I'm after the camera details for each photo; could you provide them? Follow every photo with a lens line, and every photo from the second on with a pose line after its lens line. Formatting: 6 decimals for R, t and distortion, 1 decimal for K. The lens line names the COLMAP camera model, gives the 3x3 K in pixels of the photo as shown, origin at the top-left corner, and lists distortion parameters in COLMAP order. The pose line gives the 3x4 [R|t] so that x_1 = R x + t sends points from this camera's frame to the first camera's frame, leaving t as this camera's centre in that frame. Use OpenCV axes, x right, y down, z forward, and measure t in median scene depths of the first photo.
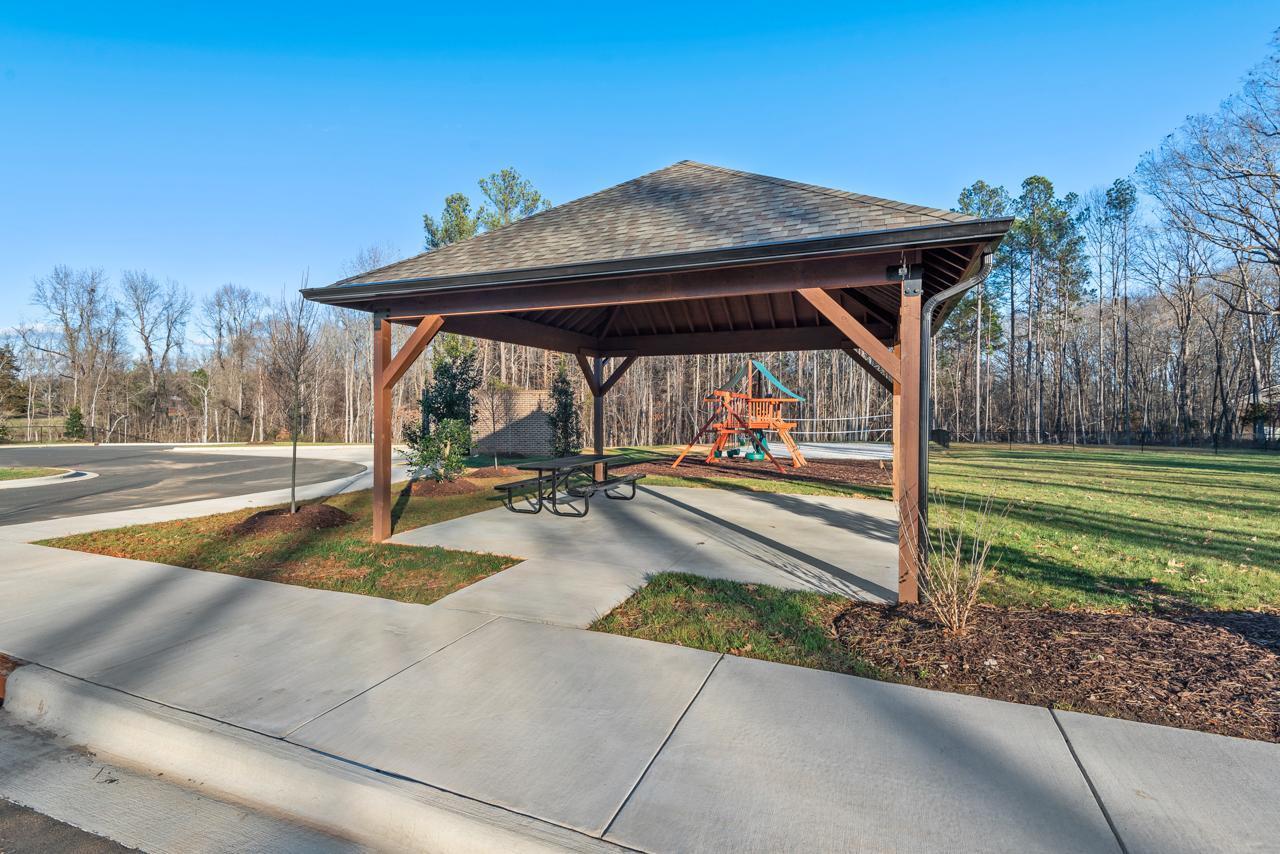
lens RADIAL K [[574.3, 0, 646.3], [0, 574.3, 413.8], [0, 0, 1]] dist [0.023258, -0.014871]
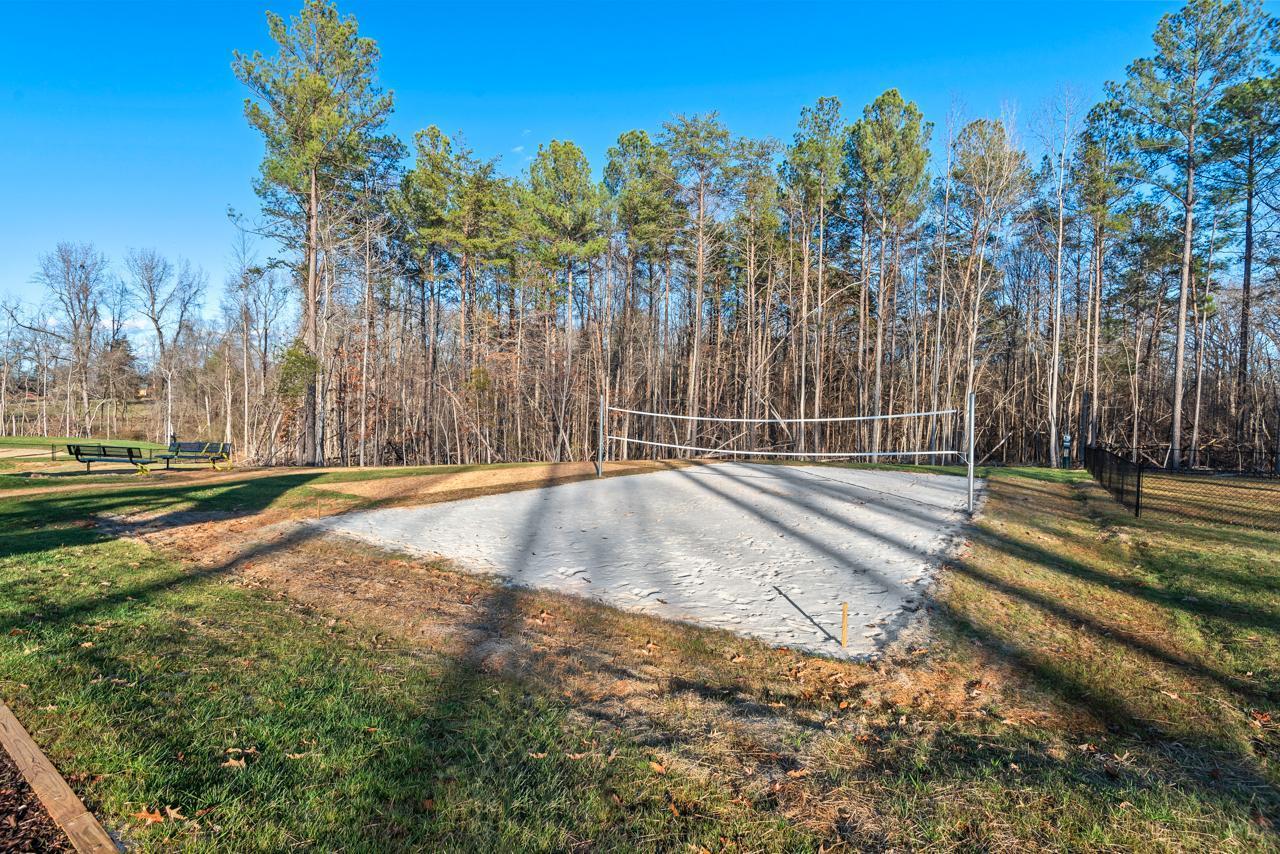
lens RADIAL K [[574.3, 0, 646.3], [0, 574.3, 413.8], [0, 0, 1]] dist [0.023258, -0.014871]
pose [[0.982188, 0.022484, -0.186548, 0.117912], [-0.022458, 0.999745, 0.002251, 0.003118], [0.186551, 0.001978, 0.982443, 0.239918]]
